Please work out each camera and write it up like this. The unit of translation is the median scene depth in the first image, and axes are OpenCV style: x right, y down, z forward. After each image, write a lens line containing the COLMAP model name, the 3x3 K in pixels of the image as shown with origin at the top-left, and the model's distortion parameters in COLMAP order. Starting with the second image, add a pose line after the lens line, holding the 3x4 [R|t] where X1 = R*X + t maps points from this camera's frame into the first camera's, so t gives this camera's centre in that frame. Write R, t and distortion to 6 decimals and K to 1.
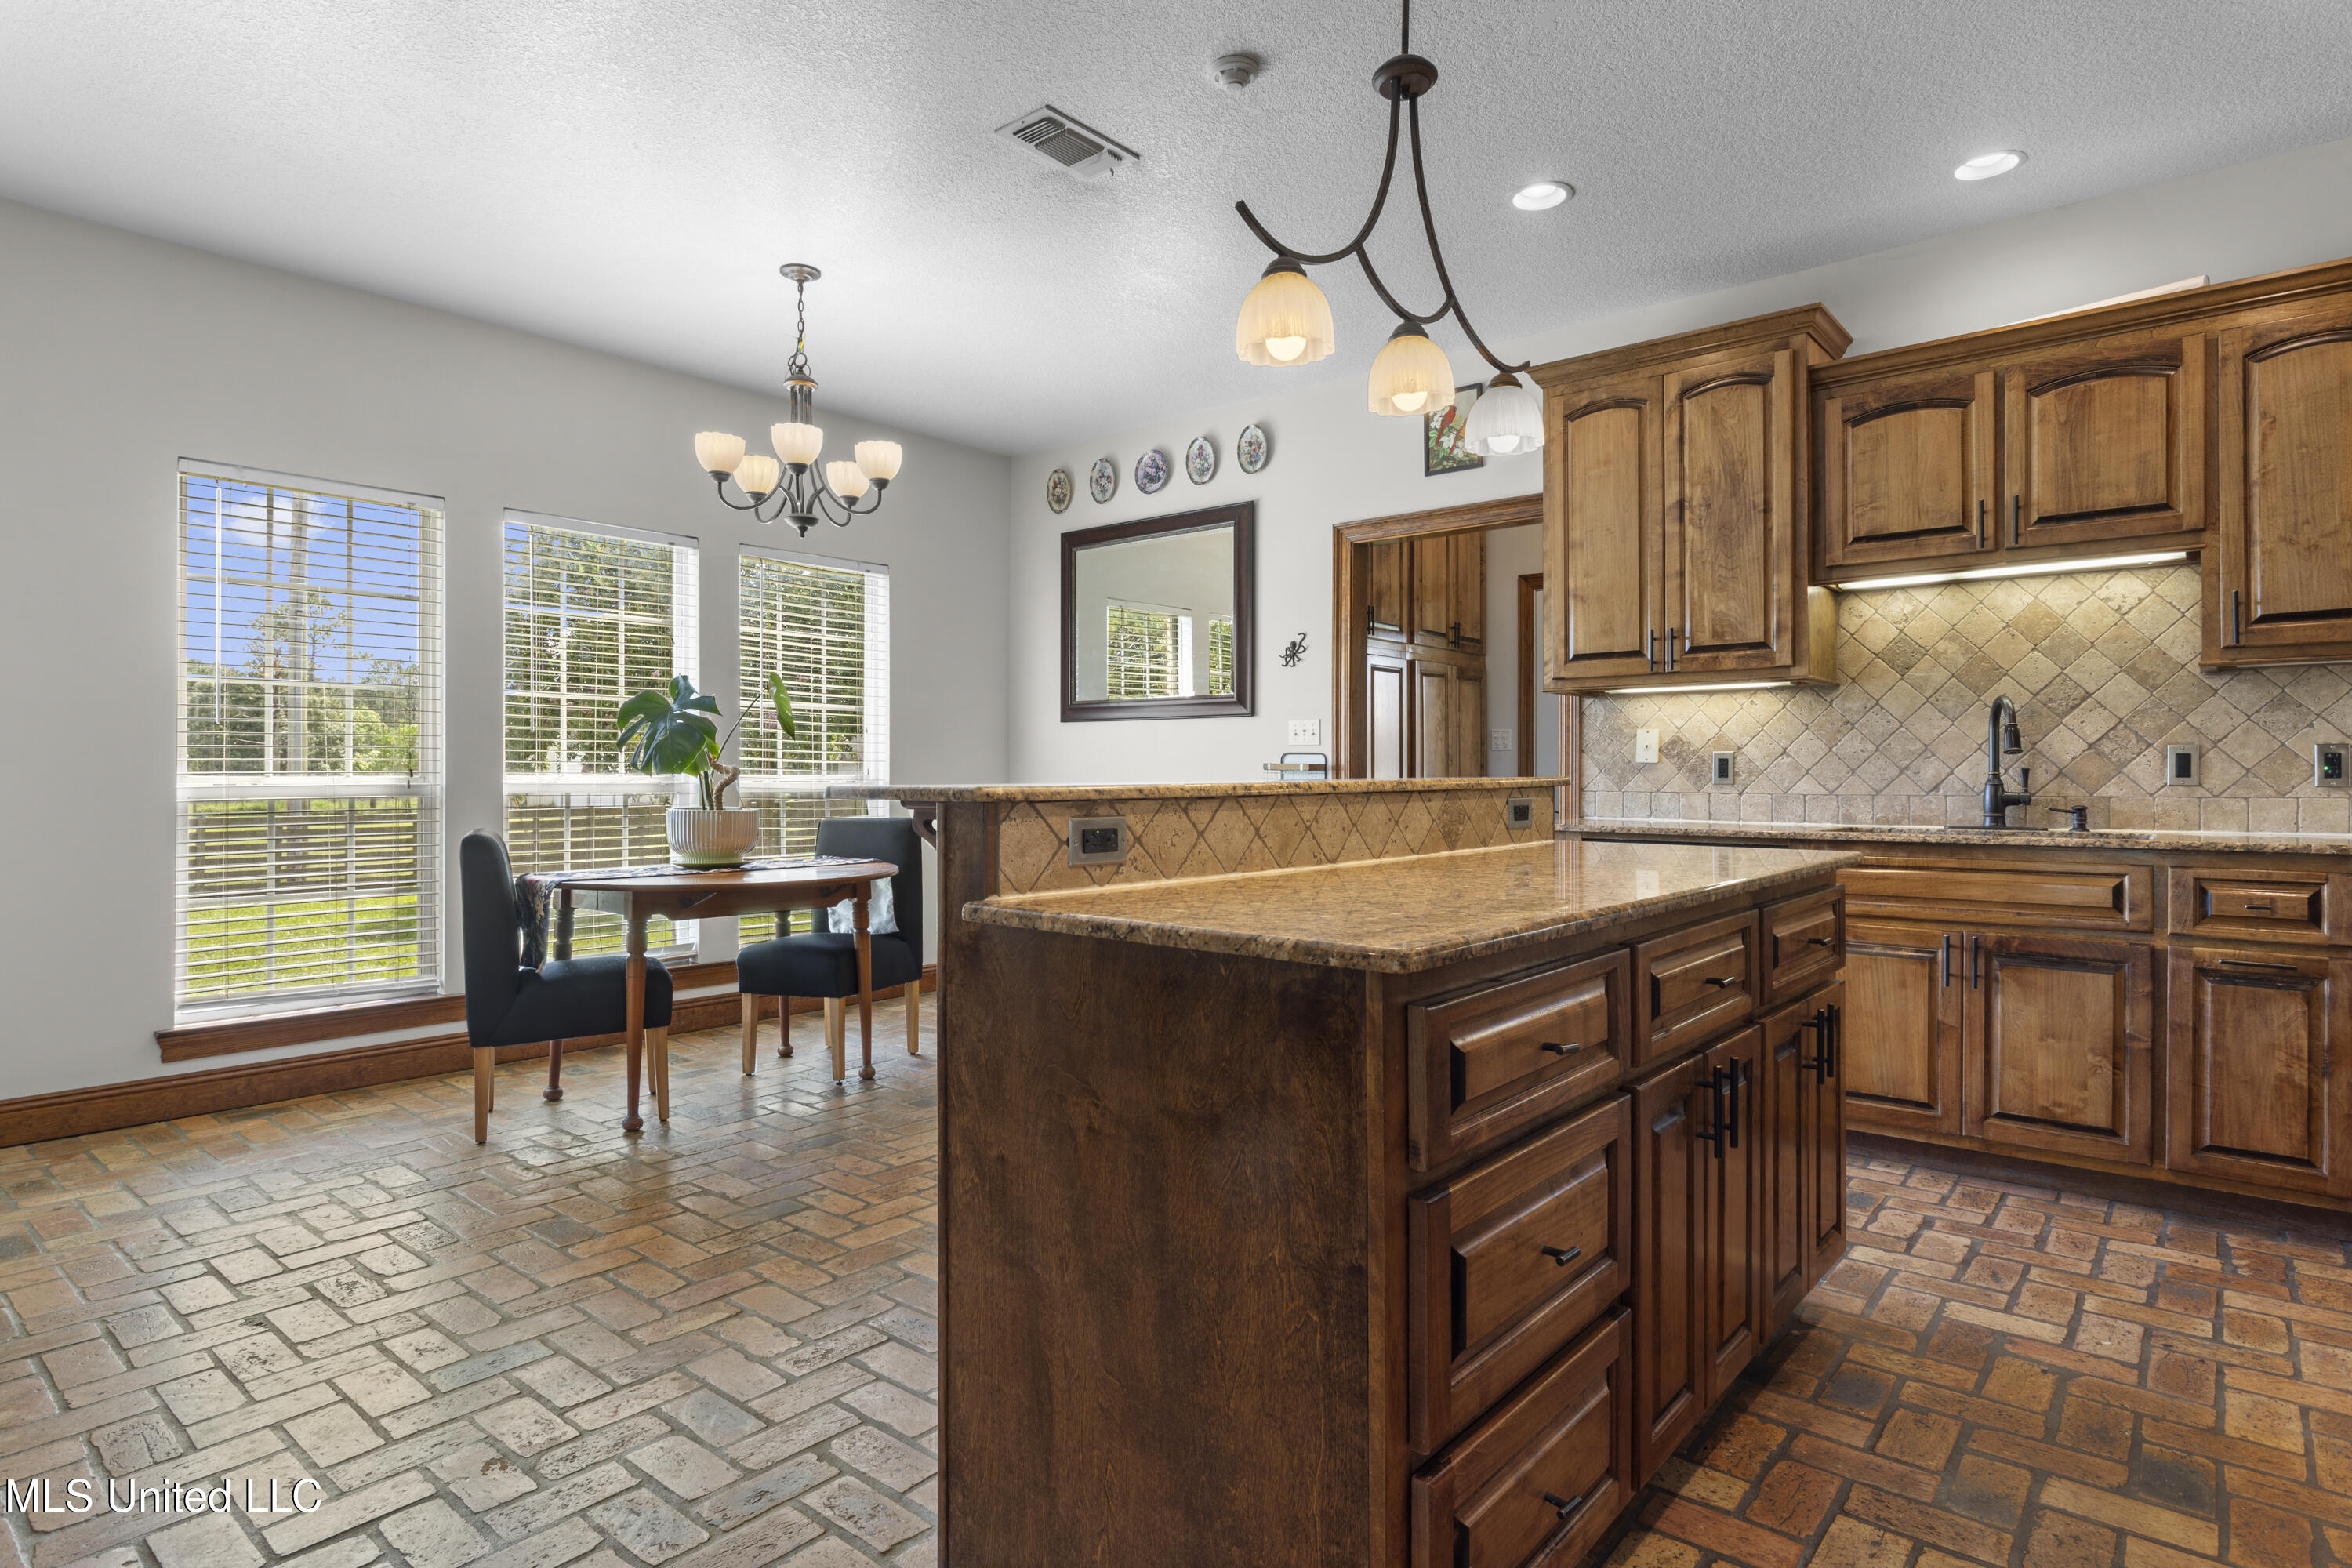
lens RADIAL K [[1263.4, 0, 1172.9], [0, 1263.4, 776.7], [0, 0, 1]] dist [0.001366, 0.001142]
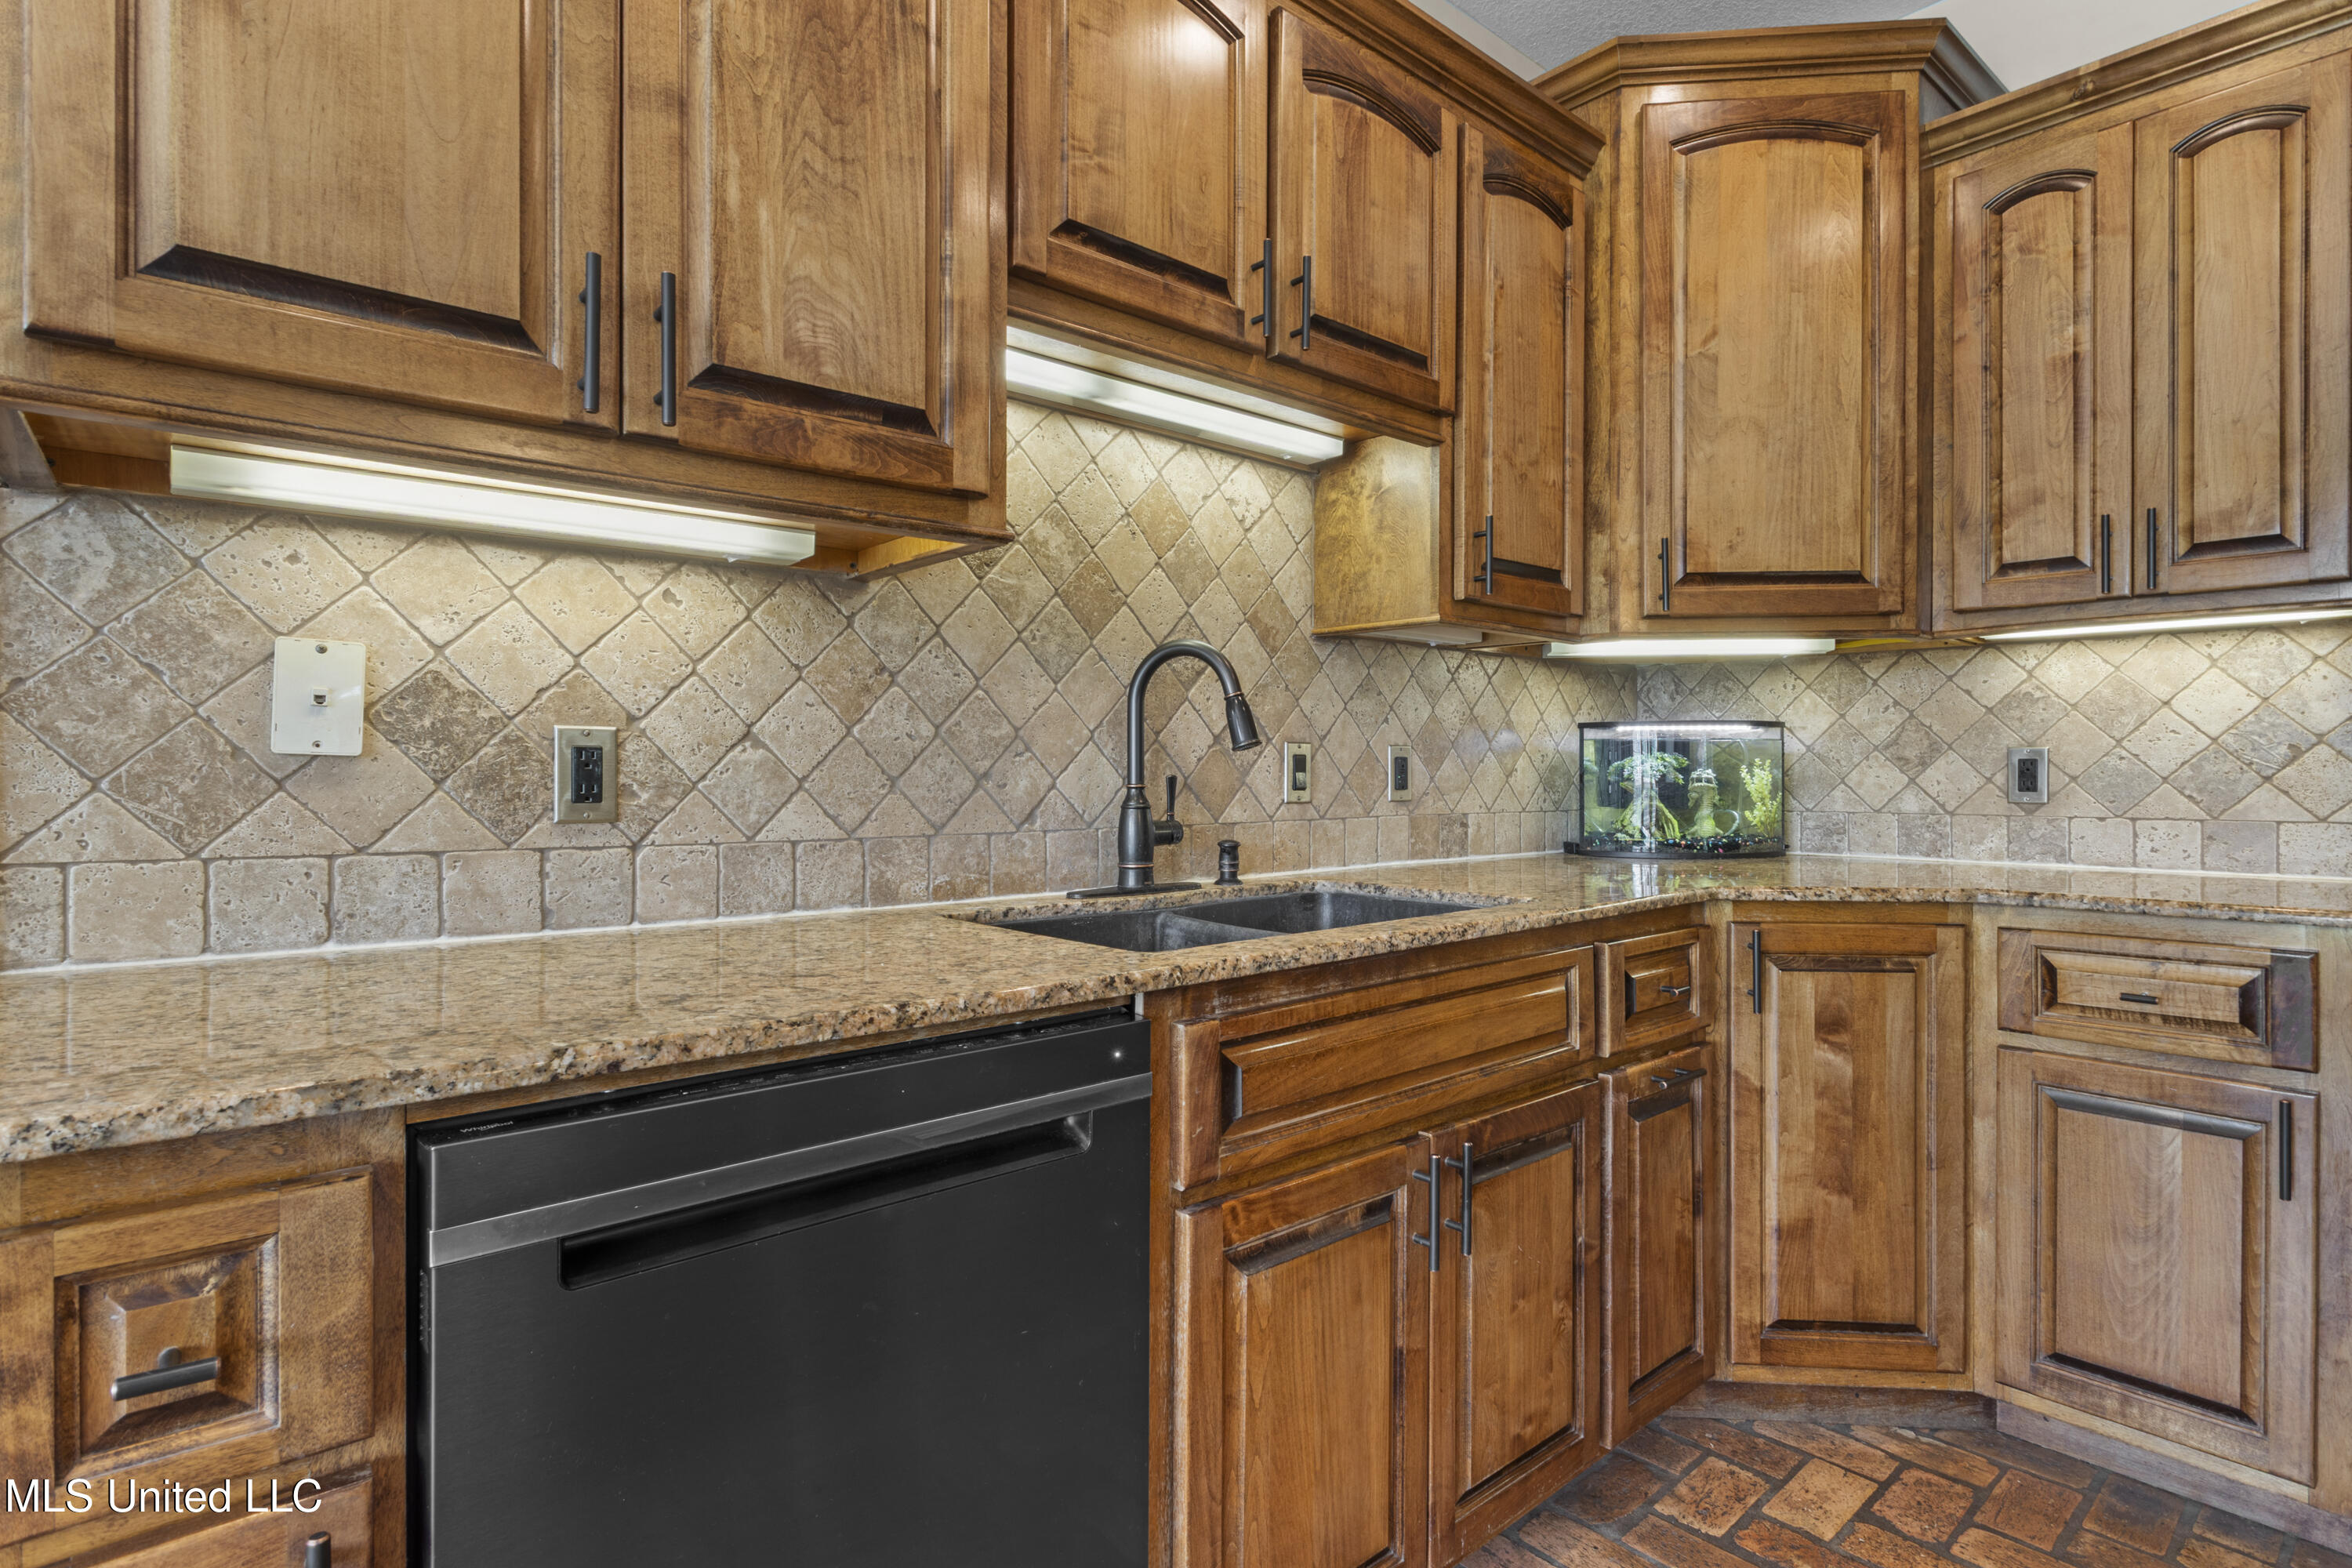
lens RADIAL K [[1165.2, 0, 1175.3], [0, 1165.2, 772.8], [0, 0, 1]] dist [-0.019888, 0.012452]
pose [[0.156267, -0.002086, 0.987713, 0.159540], [-0.000912, 0.999997, 0.002256, -0.008700], [-0.987714, -0.001253, 0.156264, 0.849415]]
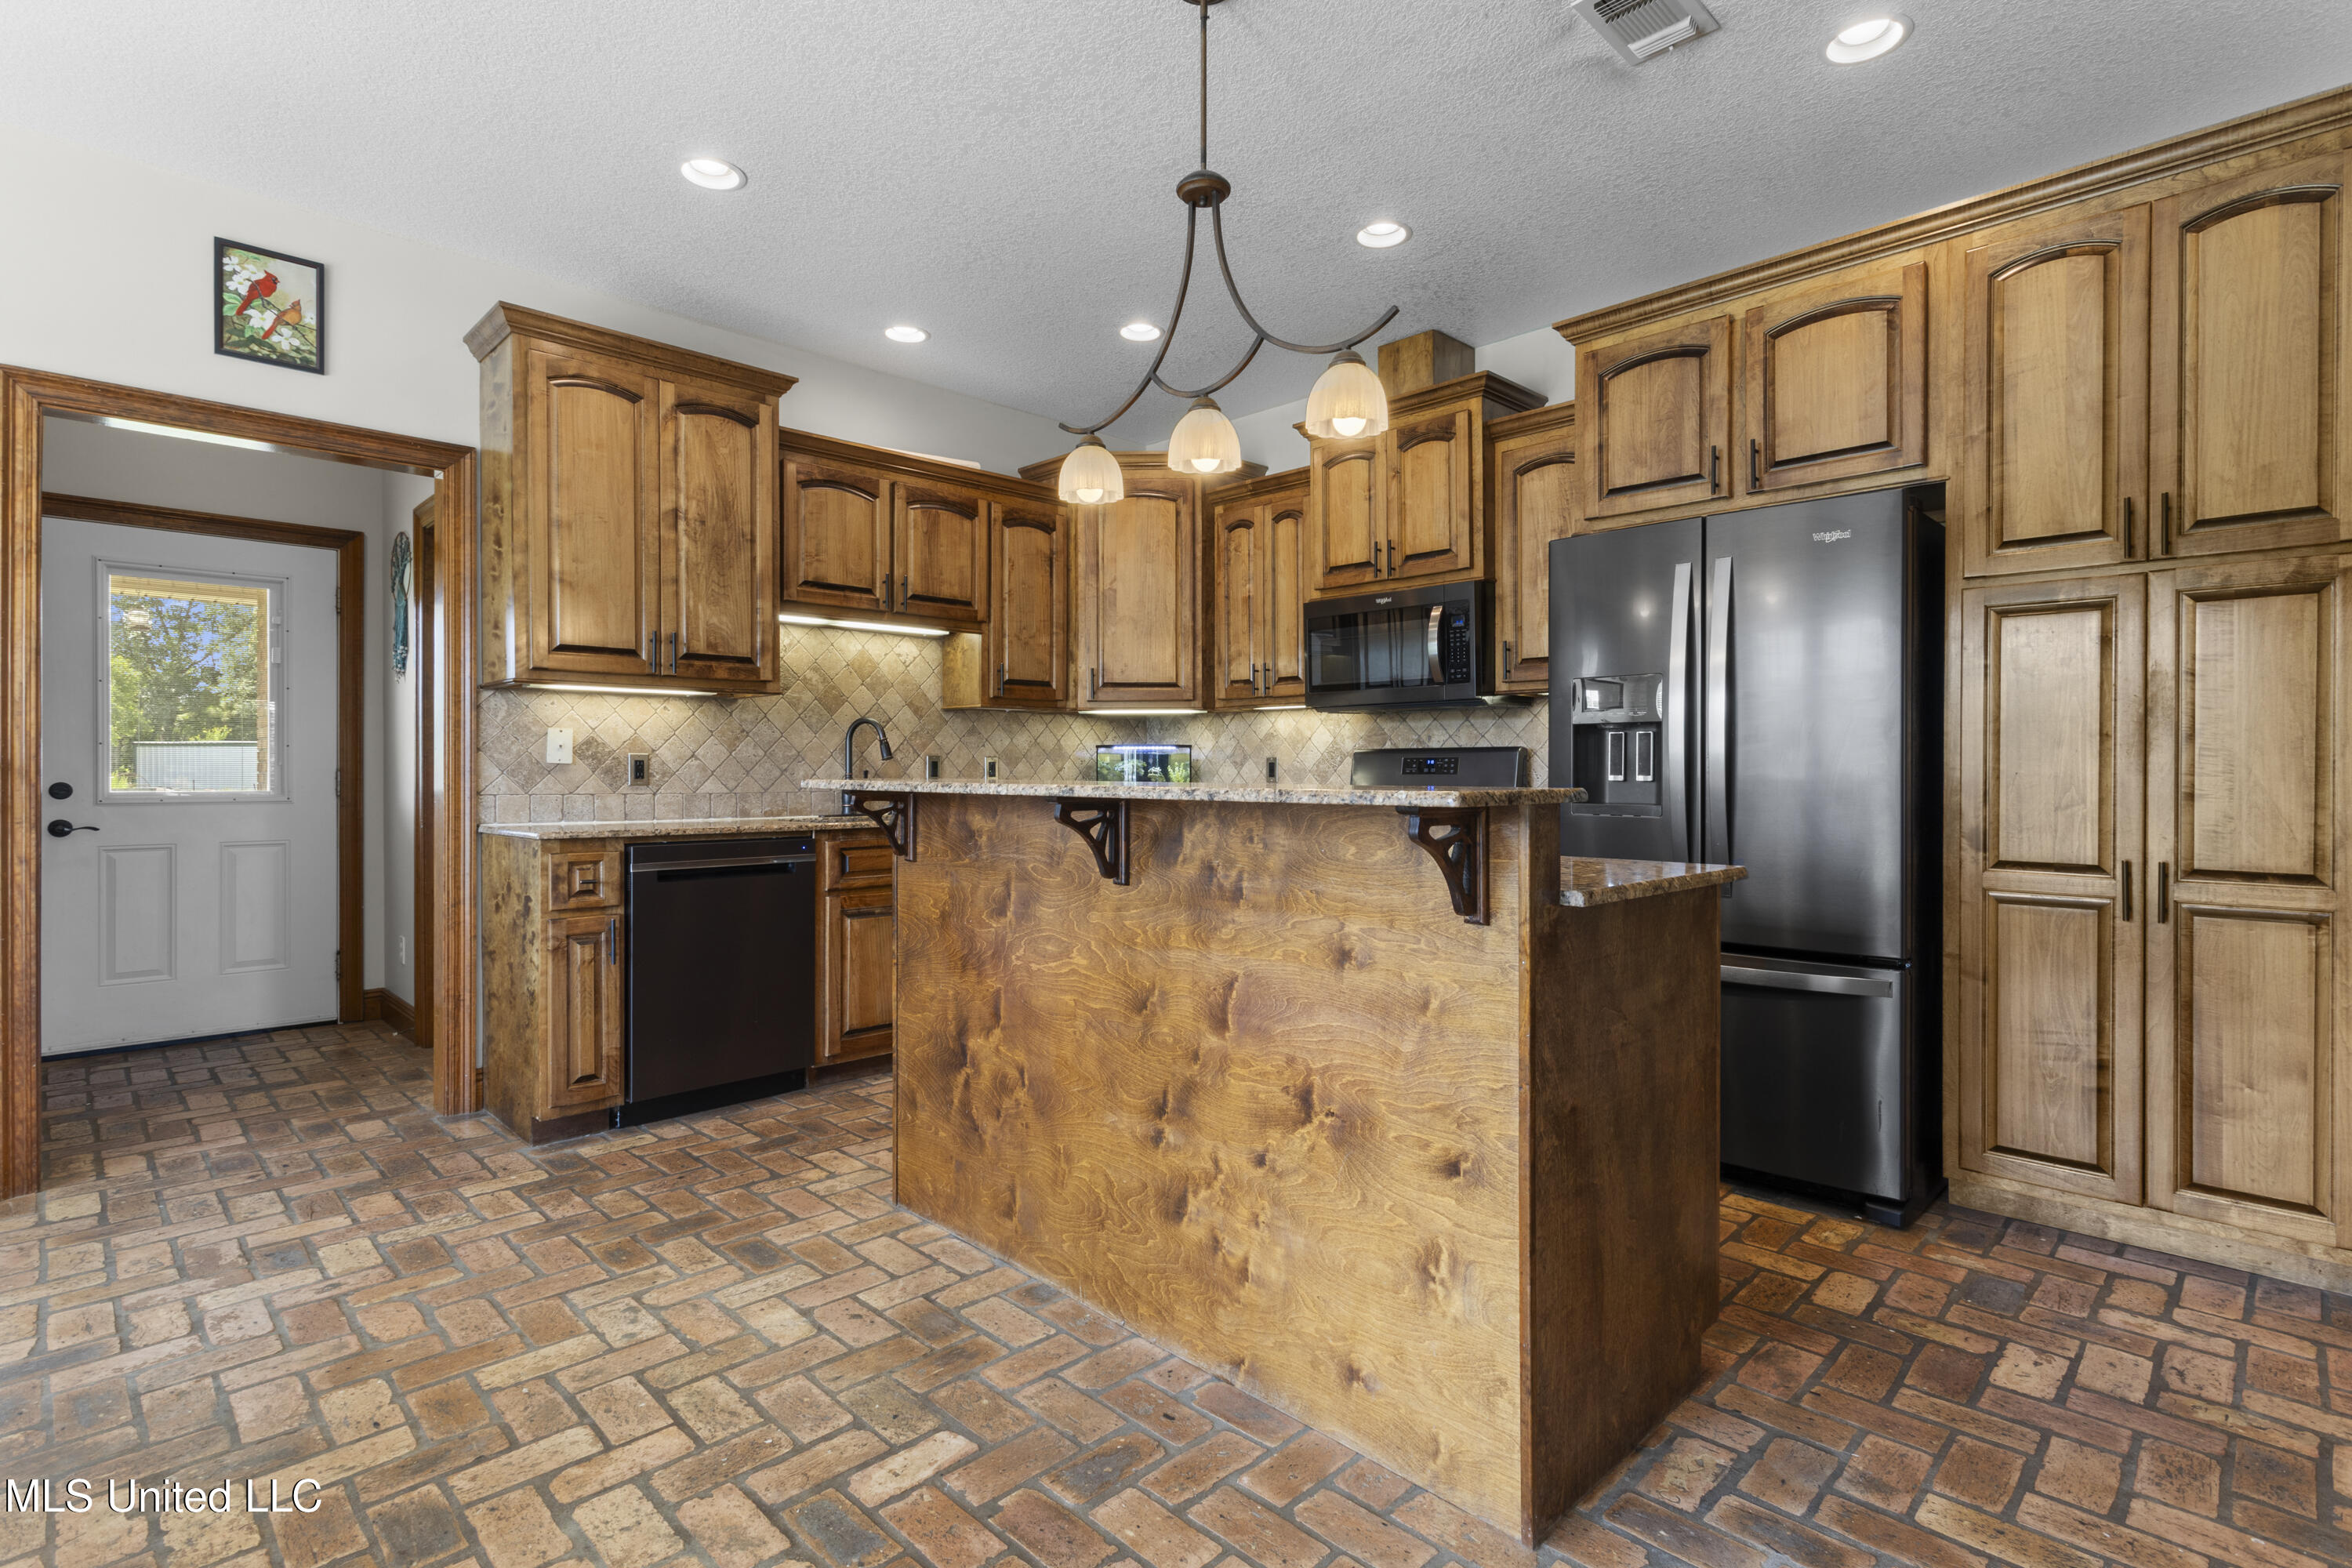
lens RADIAL K [[1121.5, 0, 1169.9], [0, 1121.5, 774.5], [0, 0, 1]] dist [0.001191, 0.000586]
pose [[0.085928, -0.003116, 0.996296, -0.474196], [0.001869, 0.999994, 0.002967, -0.004913], [-0.996300, 0.001608, 0.085934, 0.522887]]
